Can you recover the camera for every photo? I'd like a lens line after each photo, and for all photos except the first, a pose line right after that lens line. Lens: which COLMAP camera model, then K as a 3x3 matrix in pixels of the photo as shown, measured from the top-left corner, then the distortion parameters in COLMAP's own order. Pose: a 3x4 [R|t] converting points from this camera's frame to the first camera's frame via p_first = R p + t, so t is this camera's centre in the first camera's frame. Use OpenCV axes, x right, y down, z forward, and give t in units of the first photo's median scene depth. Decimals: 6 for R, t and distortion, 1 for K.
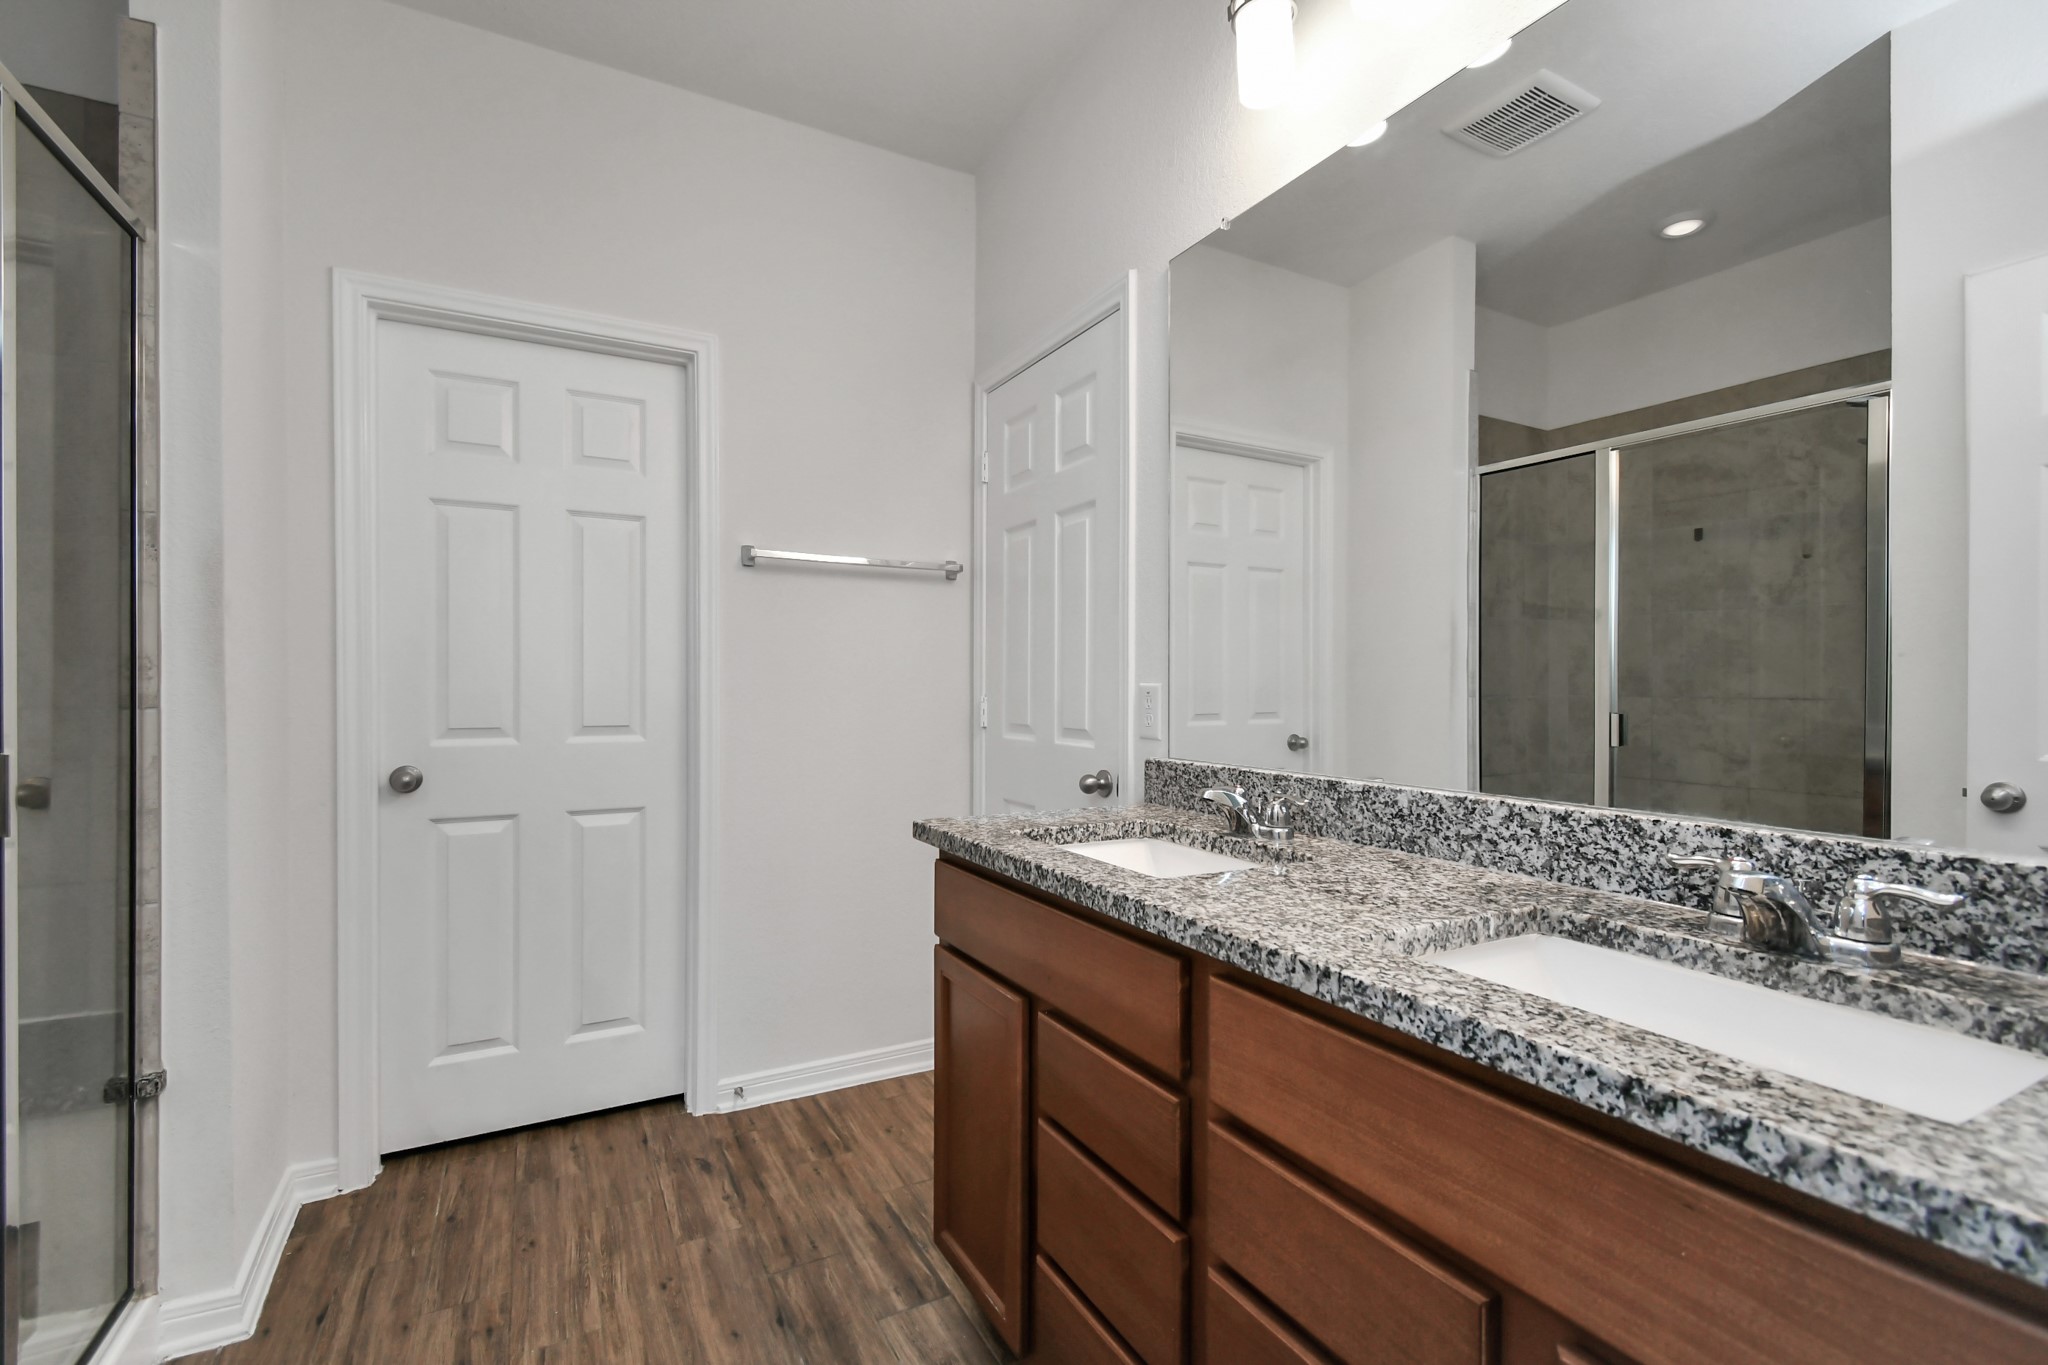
lens RADIAL K [[901.0, 0, 1031.3], [0, 901.0, 687.2], [0, 0, 1]] dist [0.008136, -0.003828]
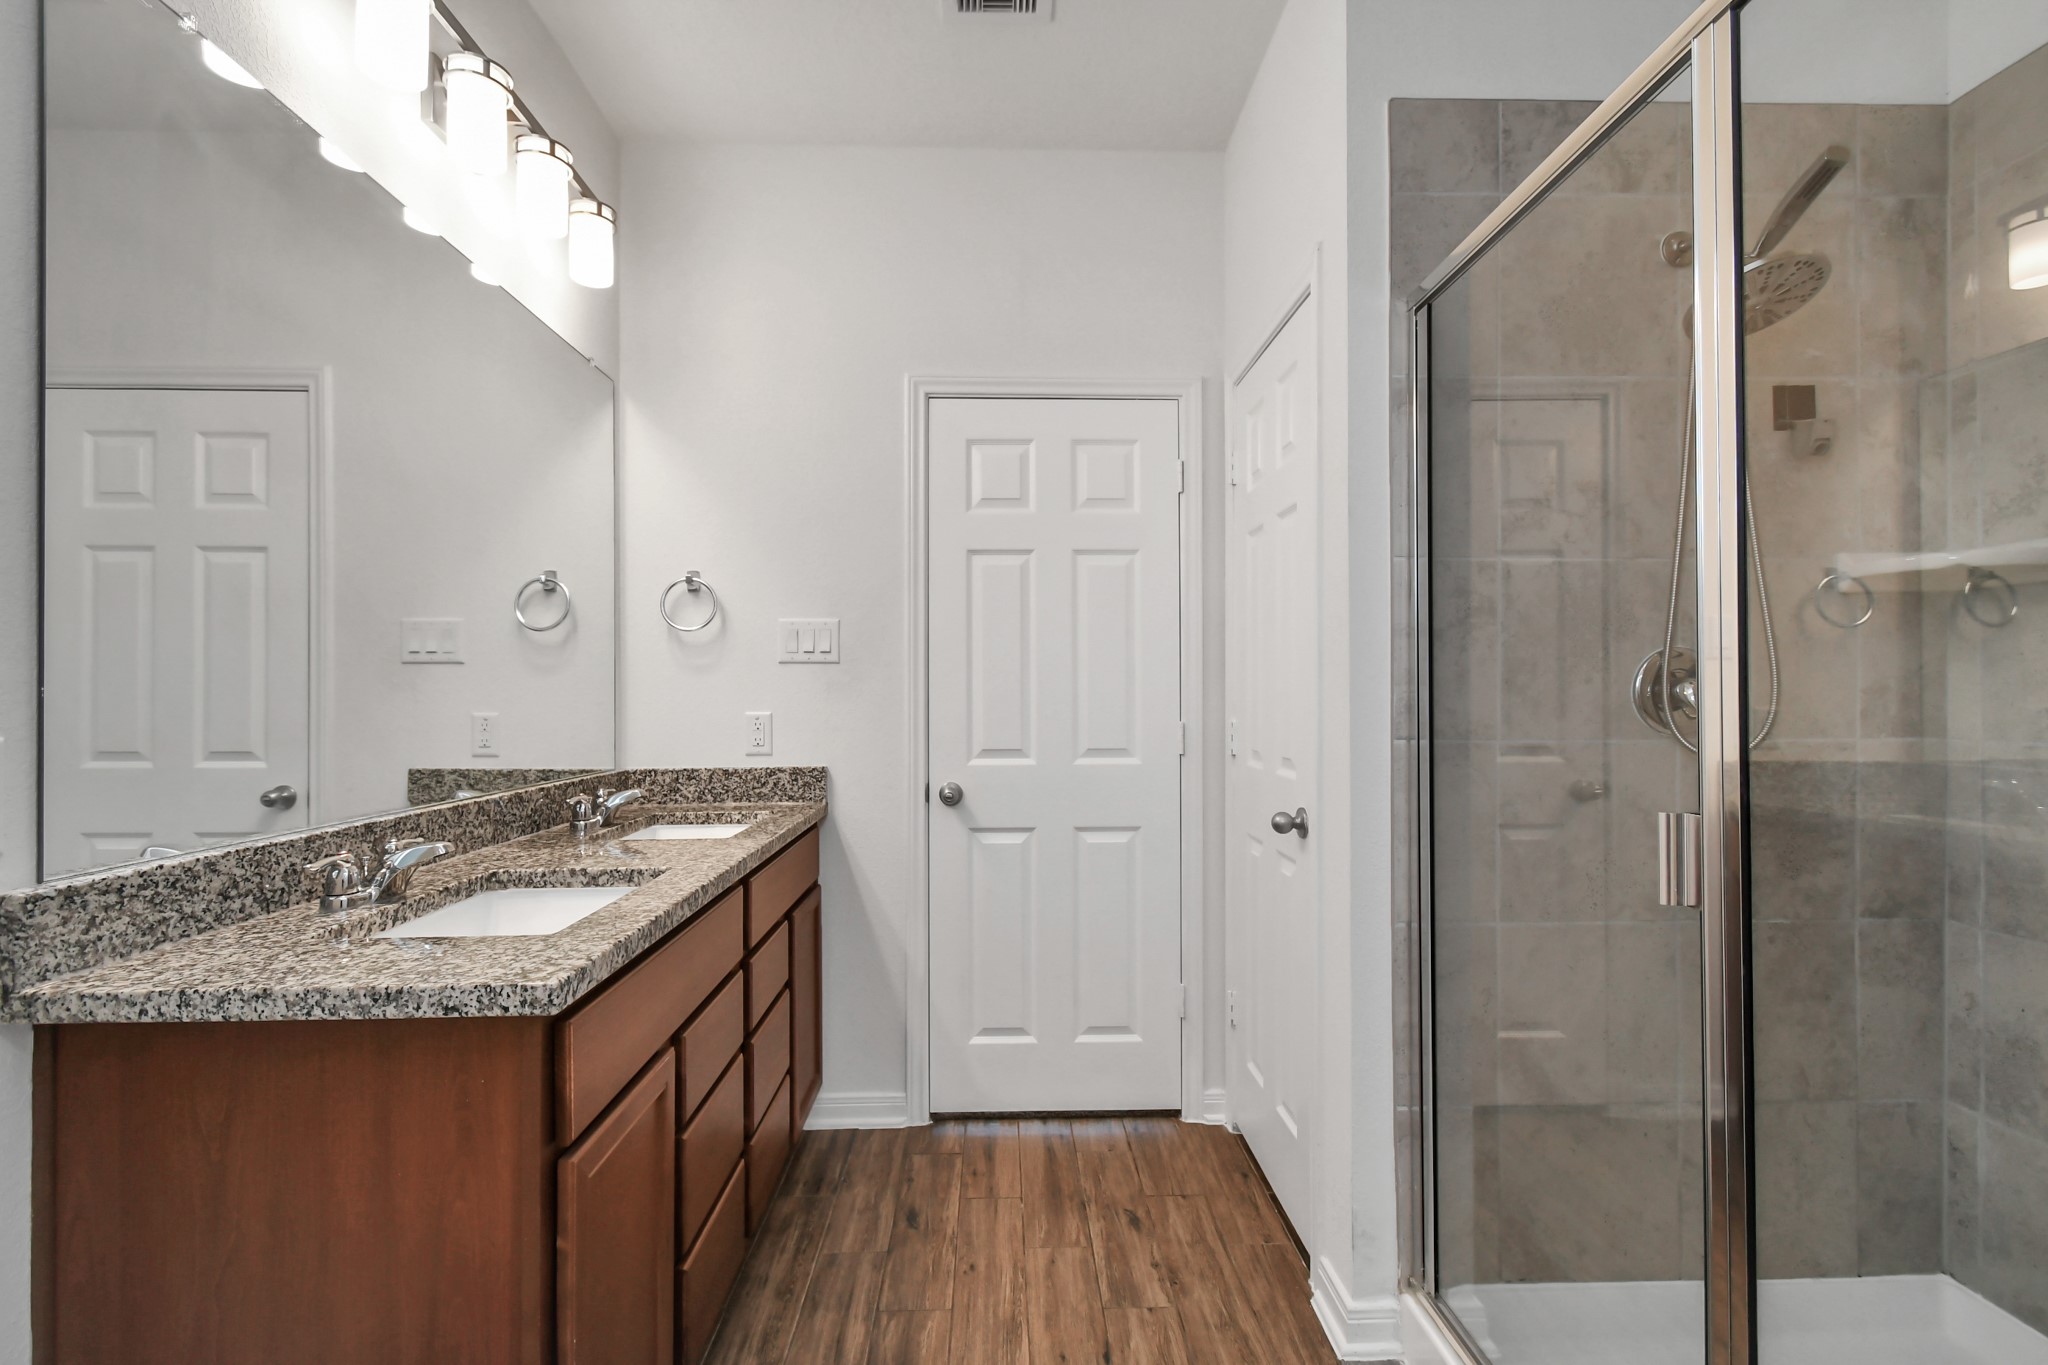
lens RADIAL K [[901.0, 0, 1033.9], [0, 901.0, 683.7], [0, 0, 1]] dist [0.008136, -0.003828]
pose [[-0.892711, 0.010258, 0.450513, -0.347297], [0.008174, 0.999945, -0.006572, -0.015423], [-0.450556, -0.002185, -0.892745, 0.730549]]
